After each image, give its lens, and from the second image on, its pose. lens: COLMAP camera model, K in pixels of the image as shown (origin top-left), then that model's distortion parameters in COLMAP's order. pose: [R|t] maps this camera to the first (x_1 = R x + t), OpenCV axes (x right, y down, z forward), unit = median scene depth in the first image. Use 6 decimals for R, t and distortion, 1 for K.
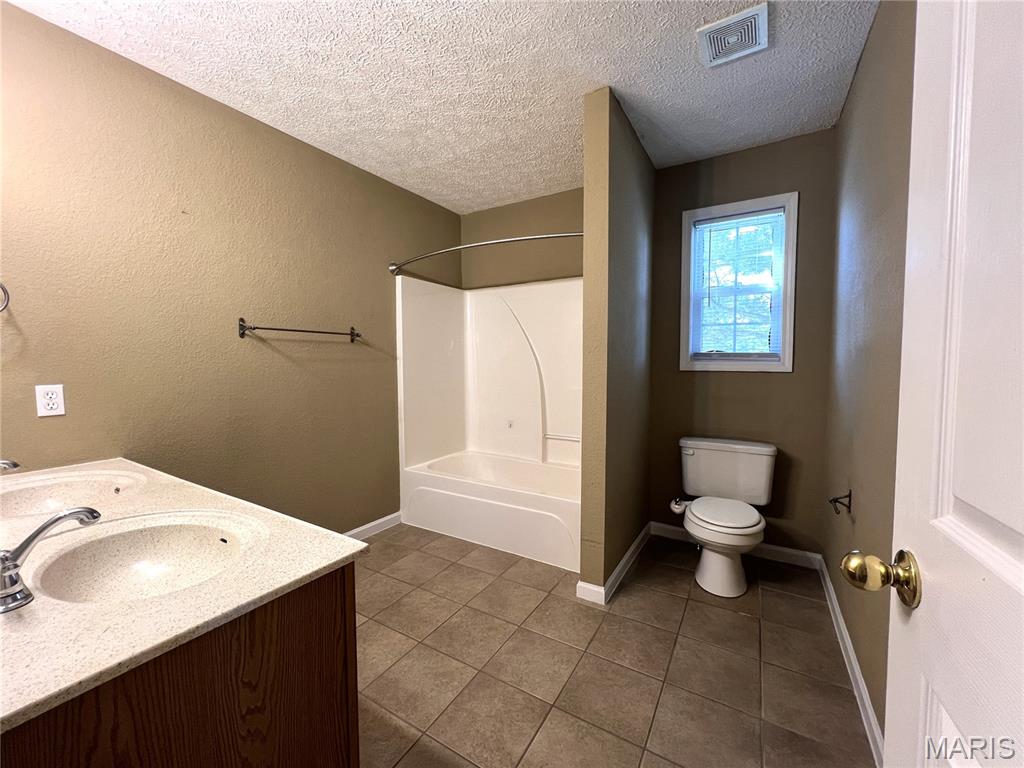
lens RADIAL K [[412.8, 0, 514.2], [0, 412.8, 381.9], [0, 0, 1]] dist [-0.002755, 0.000526]
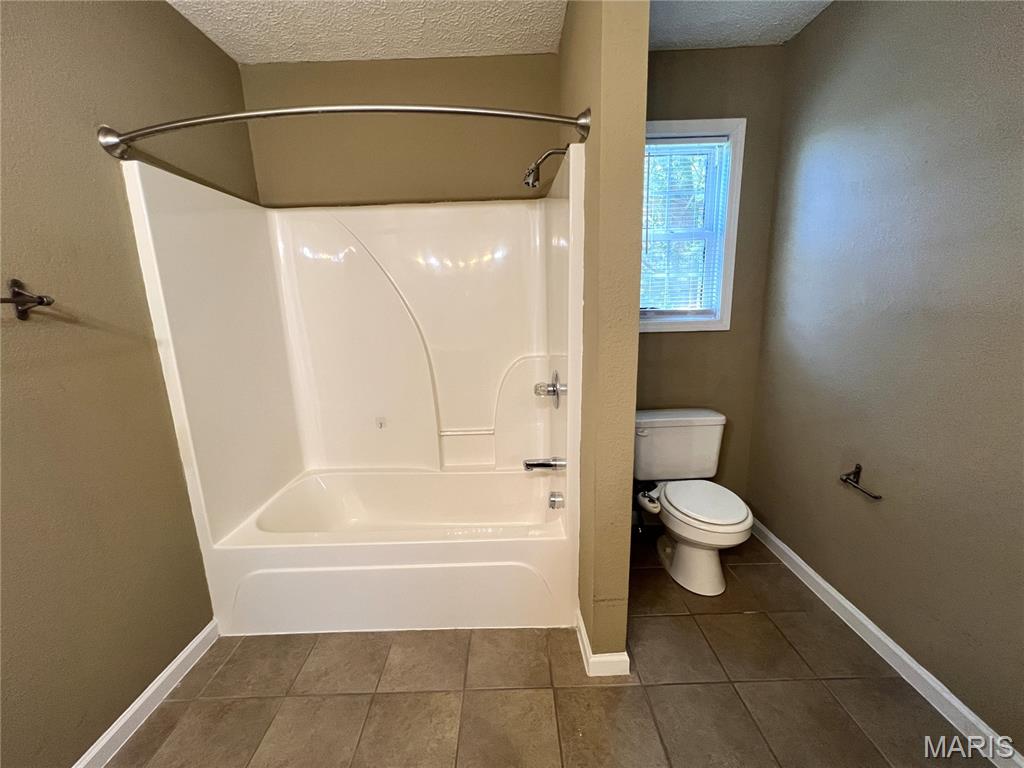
lens RADIAL K [[412.8, 0, 514.2], [0, 412.8, 381.9], [0, 0, 1]] dist [-0.002755, 0.000526]
pose [[0.853858, -0.127097, 0.504750, -0.194379], [0.054555, 0.986242, 0.156050, -0.071824], [-0.517639, -0.105708, 0.849044, 0.405382]]
